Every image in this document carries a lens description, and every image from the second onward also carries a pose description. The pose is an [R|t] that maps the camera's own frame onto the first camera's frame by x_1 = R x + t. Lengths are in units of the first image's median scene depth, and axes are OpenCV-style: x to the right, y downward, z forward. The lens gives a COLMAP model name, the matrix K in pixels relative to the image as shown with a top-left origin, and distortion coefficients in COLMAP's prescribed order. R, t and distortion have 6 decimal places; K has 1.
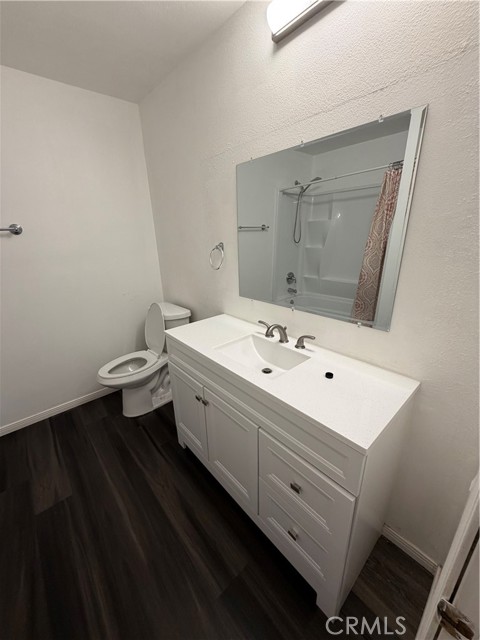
lens RADIAL K [[254.6, 0, 238.5], [0, 254.6, 318.7], [0, 0, 1]] dist [-0.001169, 0.000075]
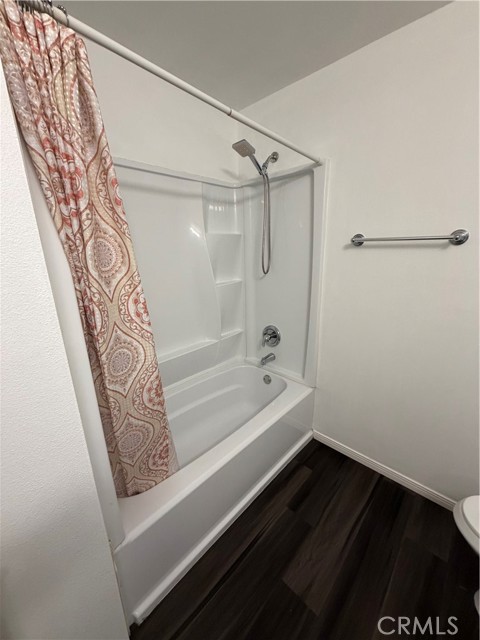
lens RADIAL K [[254.6, 0, 238.5], [0, 254.6, 318.7], [0, 0, 1]] dist [-0.001169, 0.000075]
pose [[0.083064, 0.293672, -0.952290, -0.230527], [-0.311860, 0.915256, 0.255049, -0.153971], [0.946490, 0.275796, 0.167610, 0.420937]]
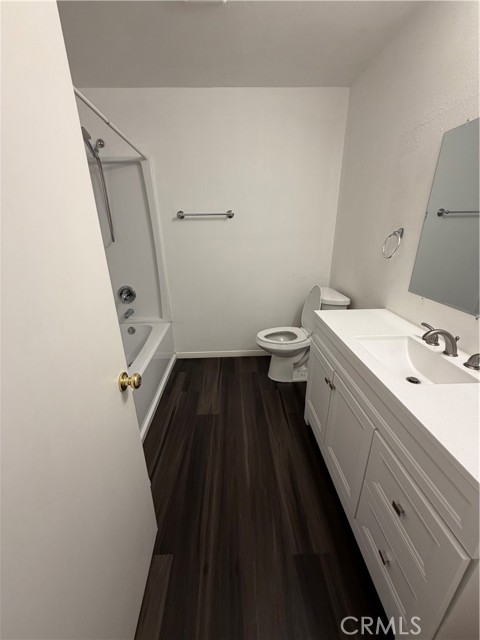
lens RADIAL K [[254.6, 0, 238.5], [0, 254.6, 318.7], [0, 0, 1]] dist [-0.001169, 0.000075]
pose [[0.770589, 0.237858, -0.591284, 0.095234], [-0.213673, 0.970472, 0.111926, 0.028500], [0.600447, 0.040092, 0.798659, -0.032676]]
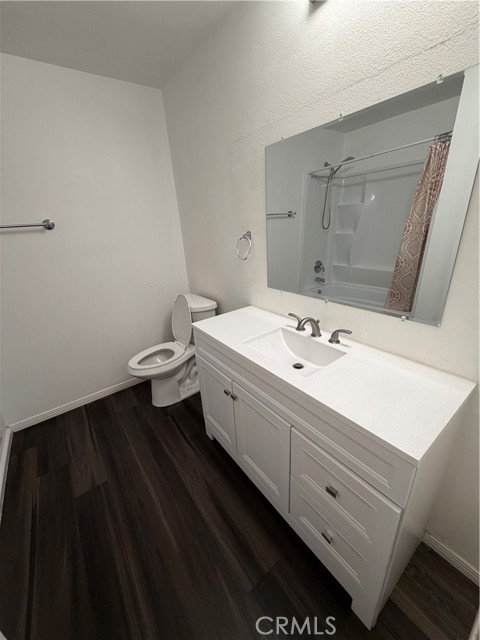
lens RADIAL K [[254.6, 0, 238.5], [0, 254.6, 318.7], [0, 0, 1]] dist [-0.001169, 0.000075]
pose [[0.996036, -0.000552, -0.088953, -0.021340], [0.004220, 0.999148, 0.041057, -0.010662], [0.088855, -0.041270, 0.995189, 0.031101]]
